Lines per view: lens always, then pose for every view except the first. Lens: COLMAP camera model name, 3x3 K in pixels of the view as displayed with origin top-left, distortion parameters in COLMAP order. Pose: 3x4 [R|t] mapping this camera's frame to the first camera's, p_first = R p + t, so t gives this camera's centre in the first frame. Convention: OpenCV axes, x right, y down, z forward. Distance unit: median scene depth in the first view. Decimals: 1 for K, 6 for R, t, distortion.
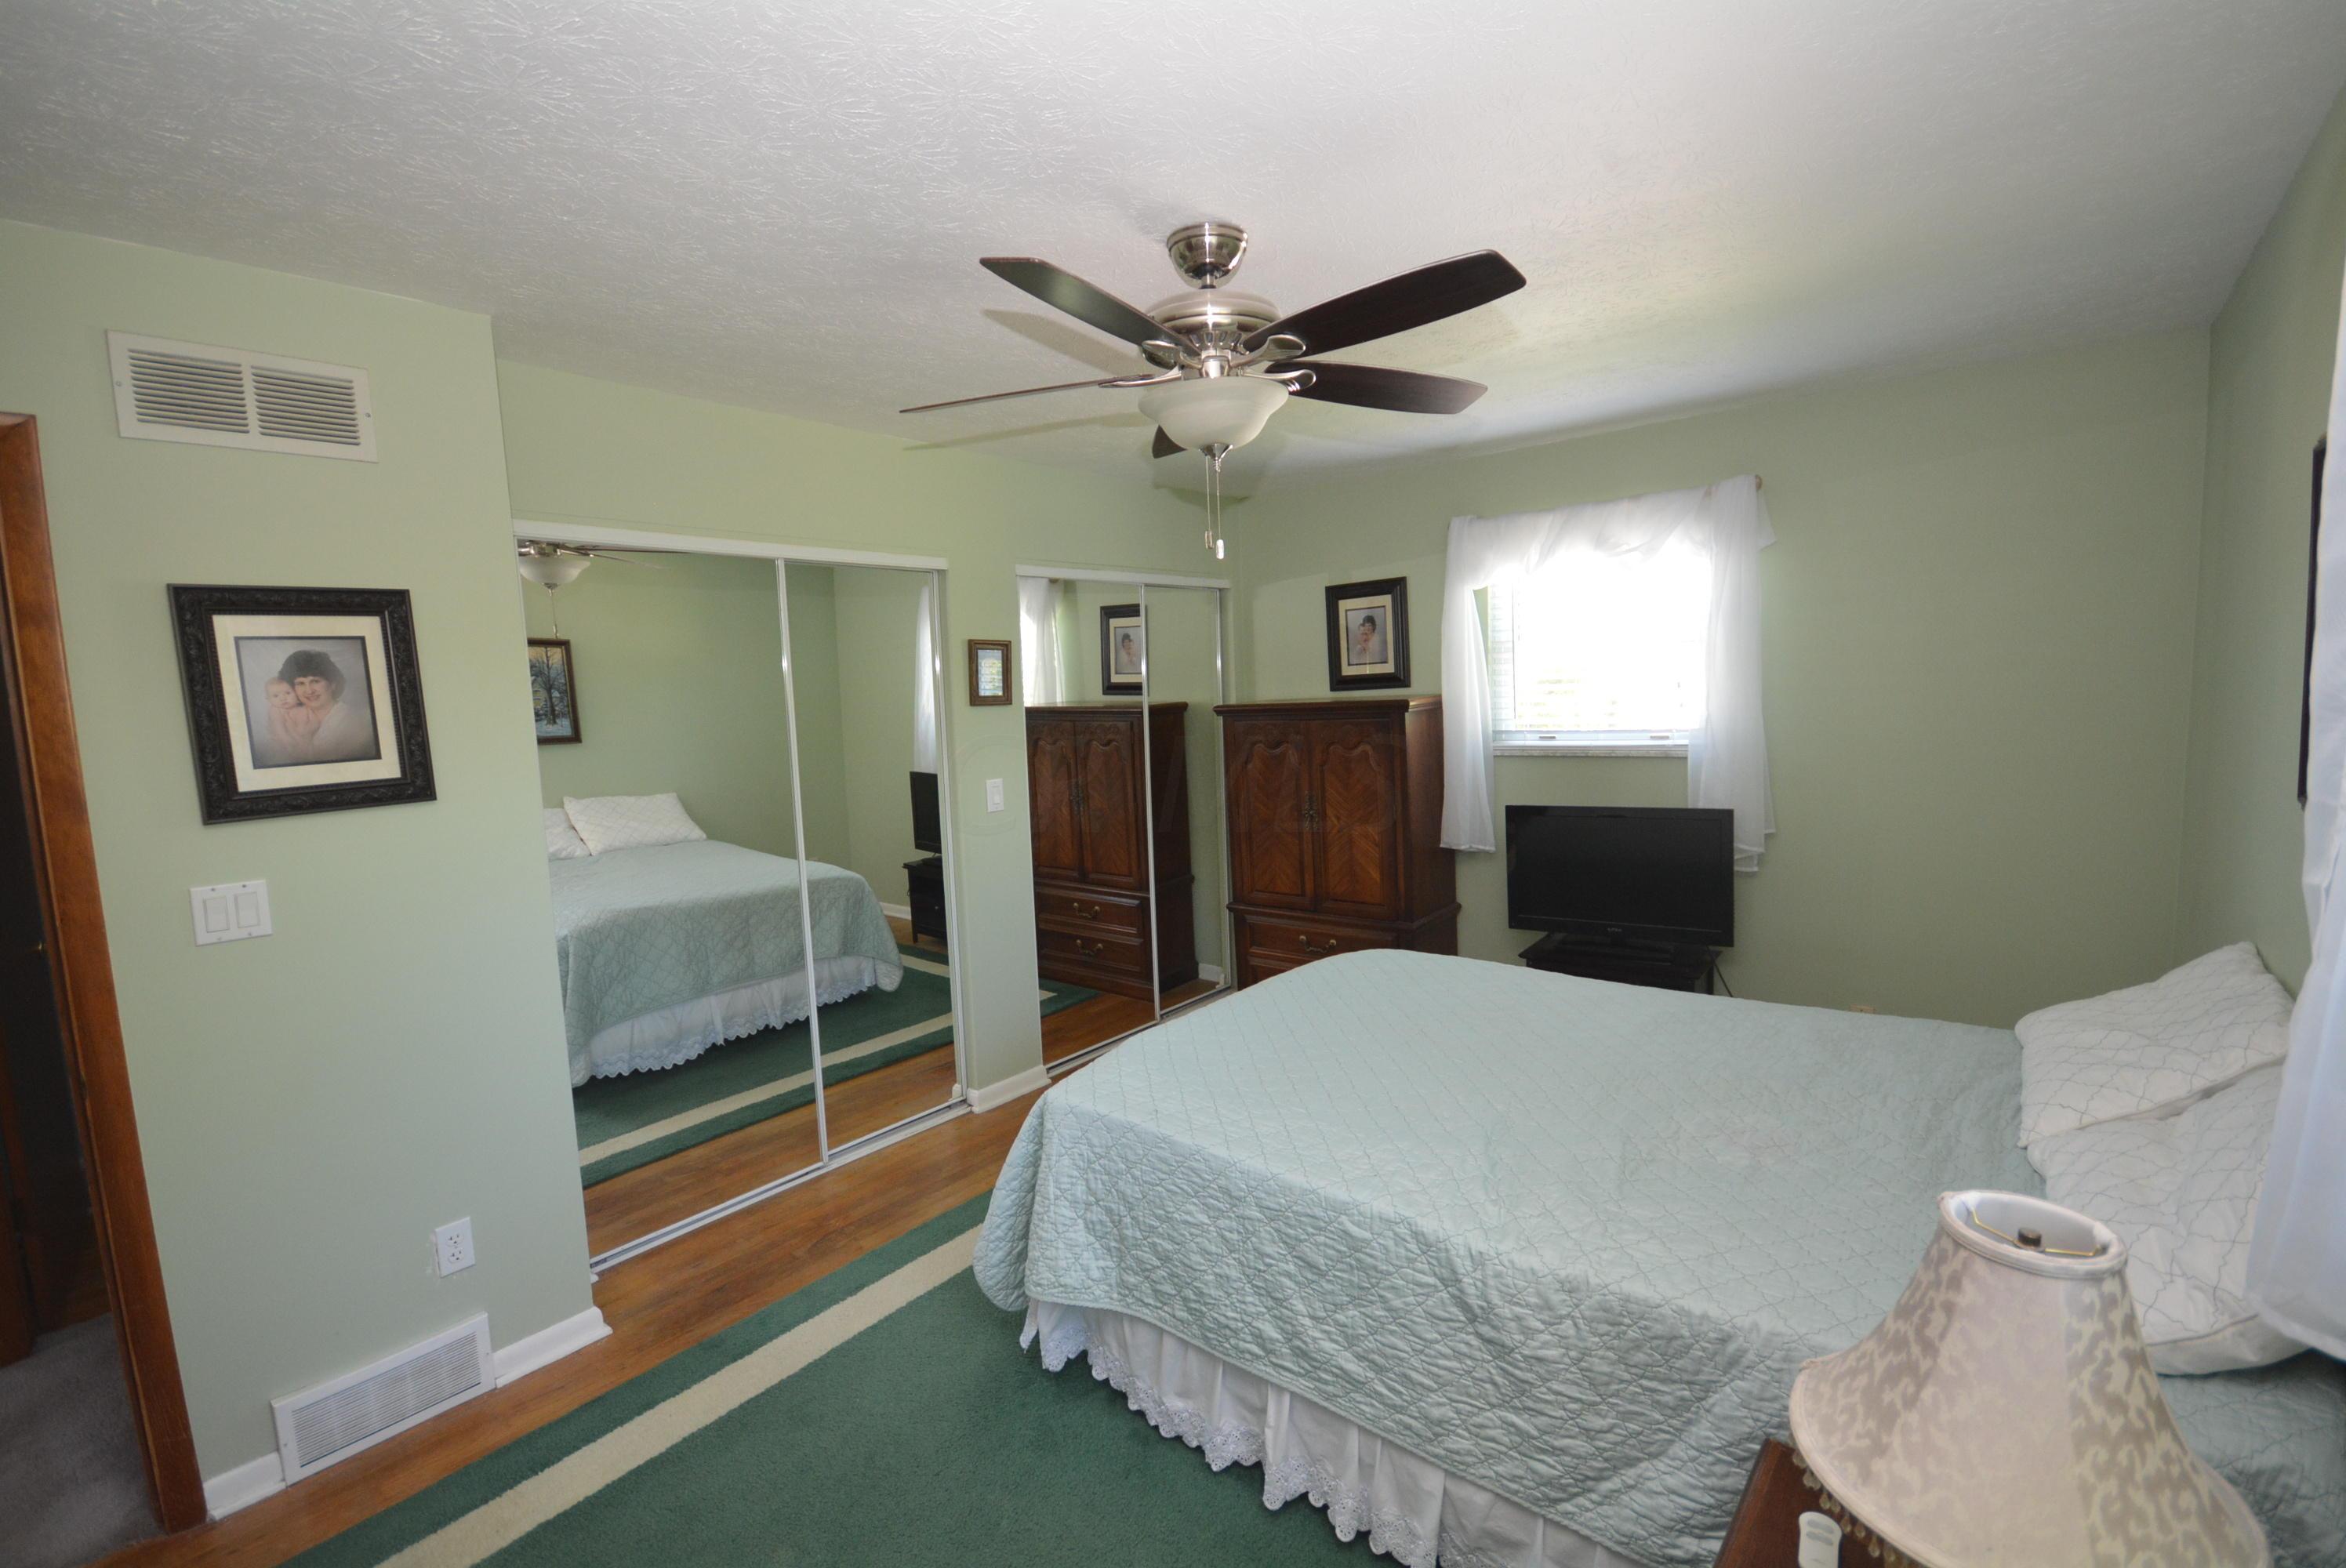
lens RADIAL K [[1025.6, 0, 1179.0], [0, 1025.6, 793.4], [0, 0, 1]] dist [0.000644, -0.008415]
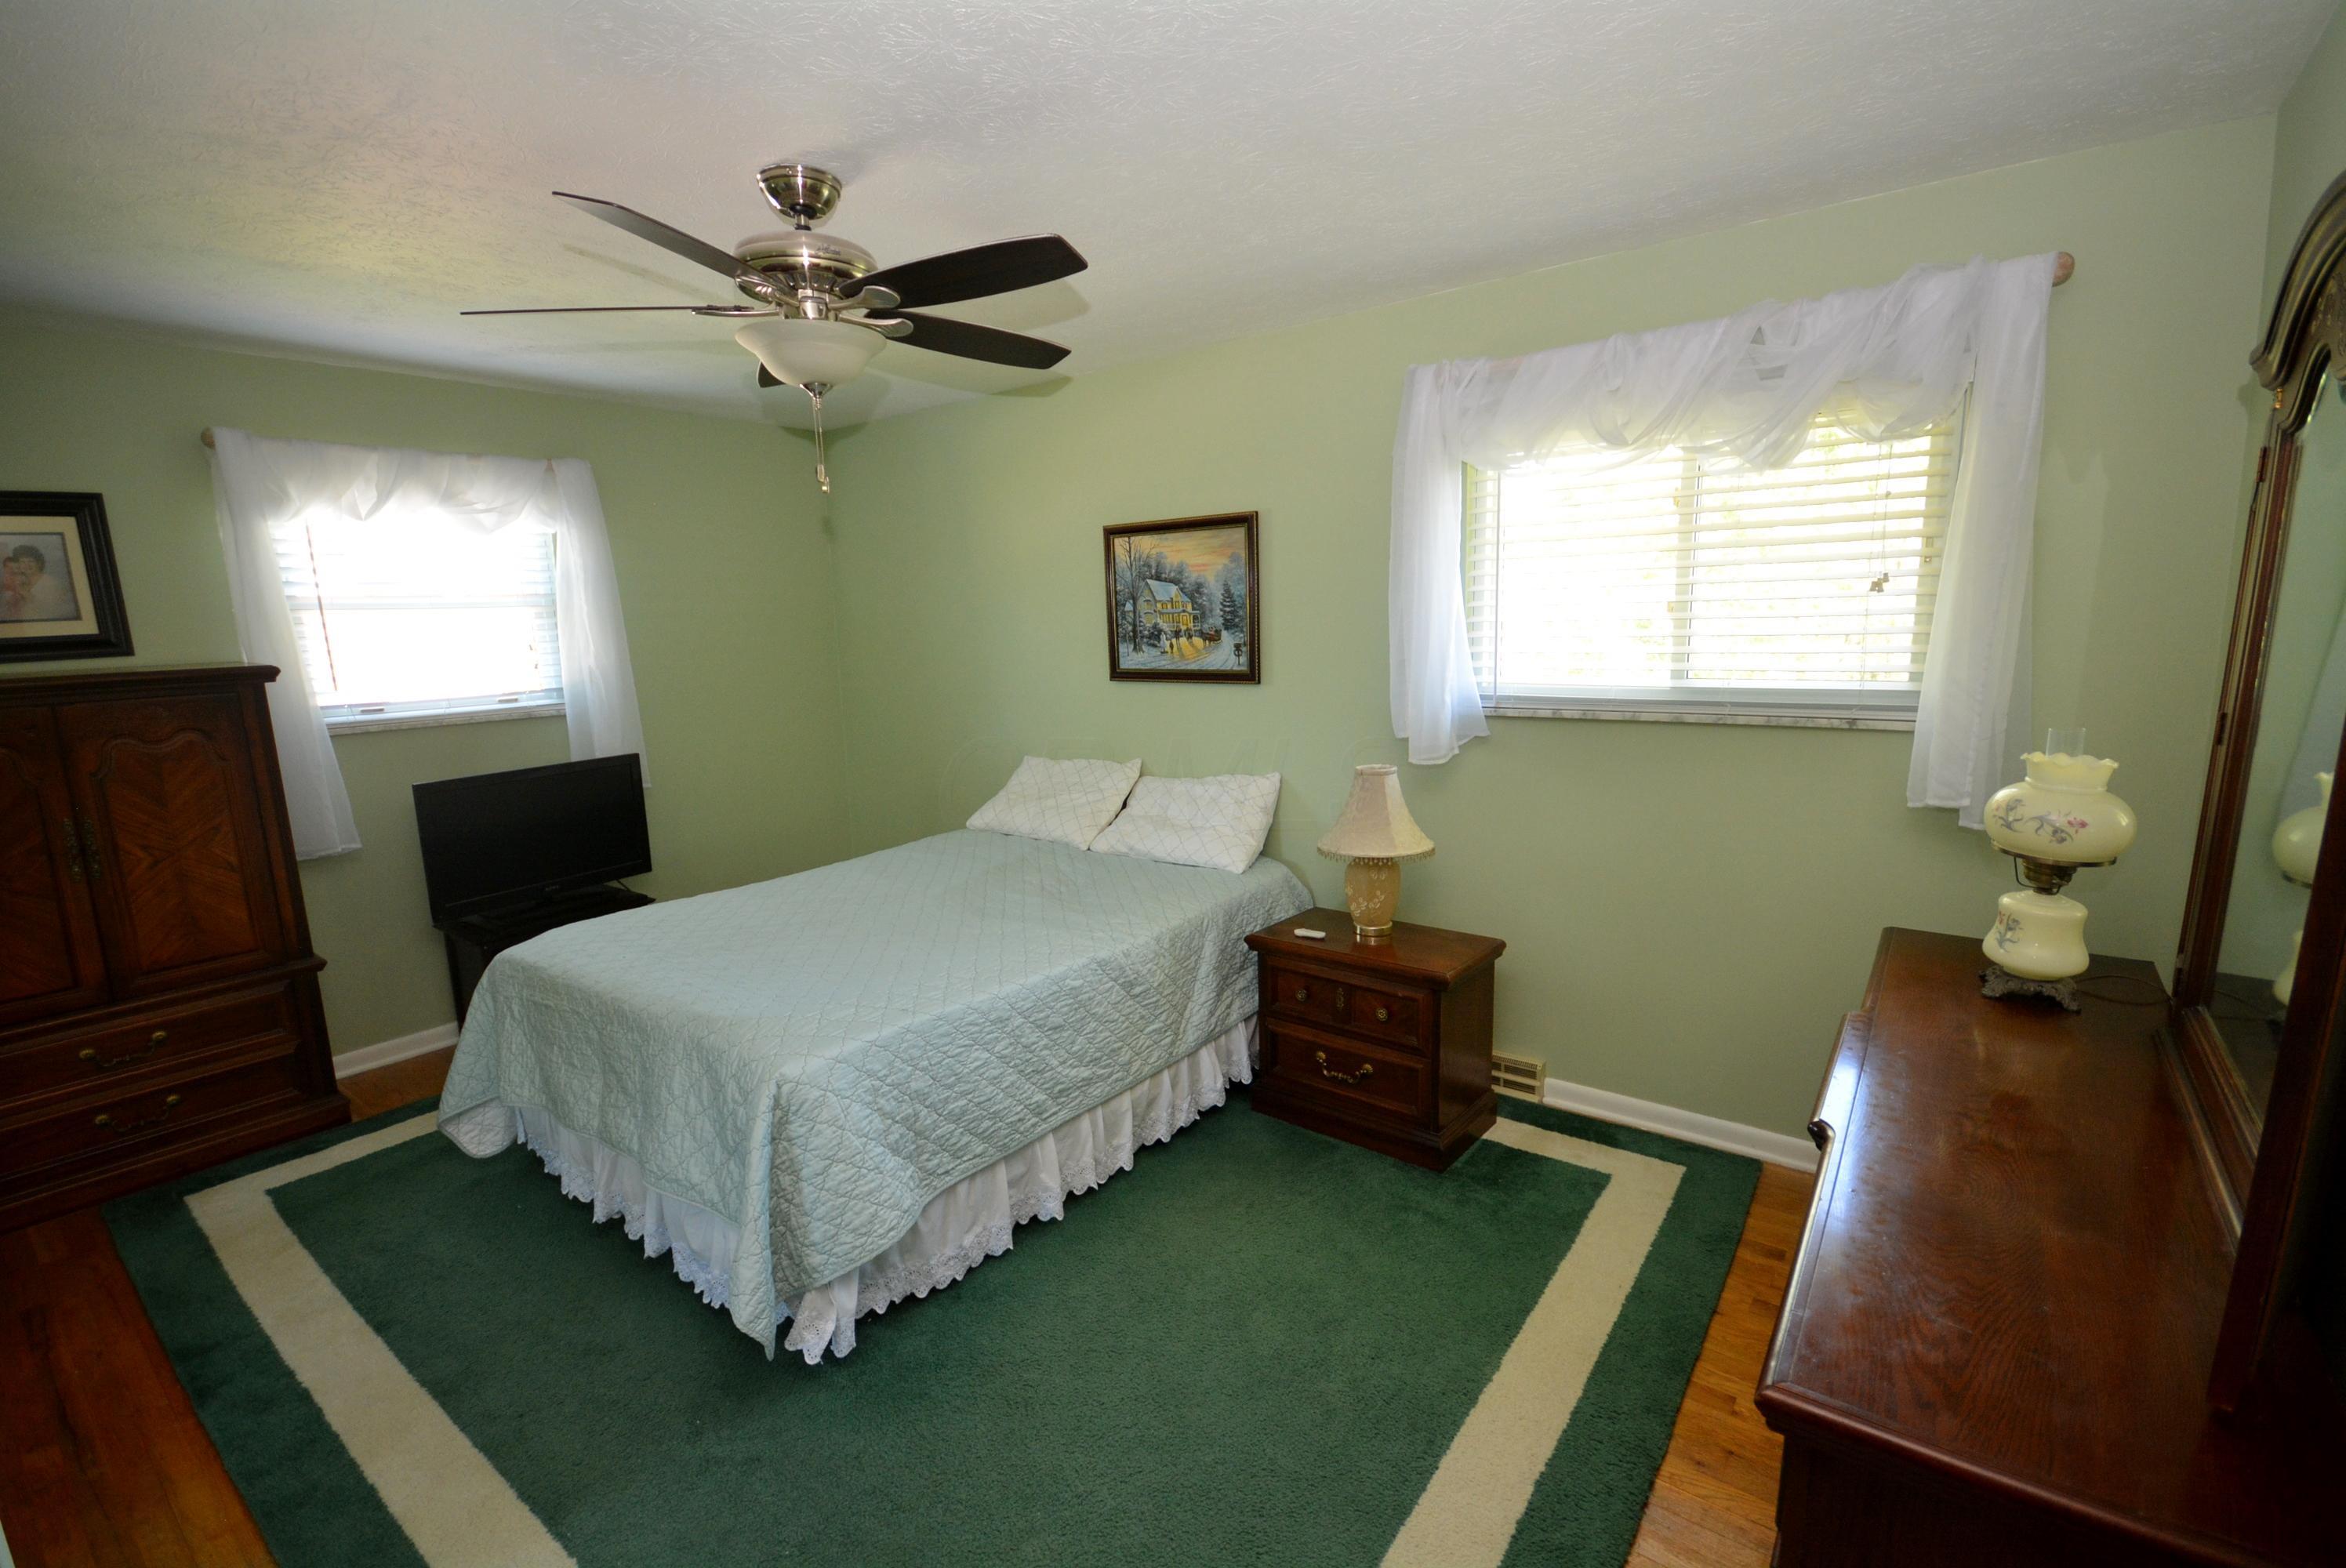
lens RADIAL K [[1025.6, 0, 1179.0], [0, 1025.6, 793.4], [0, 0, 1]] dist [0.000644, -0.008415]
pose [[-0.025560, -0.126371, 0.991654, -1.074364], [0.132732, 0.982766, 0.128660, -0.013018], [-0.990822, 0.134913, -0.008346, 0.699991]]
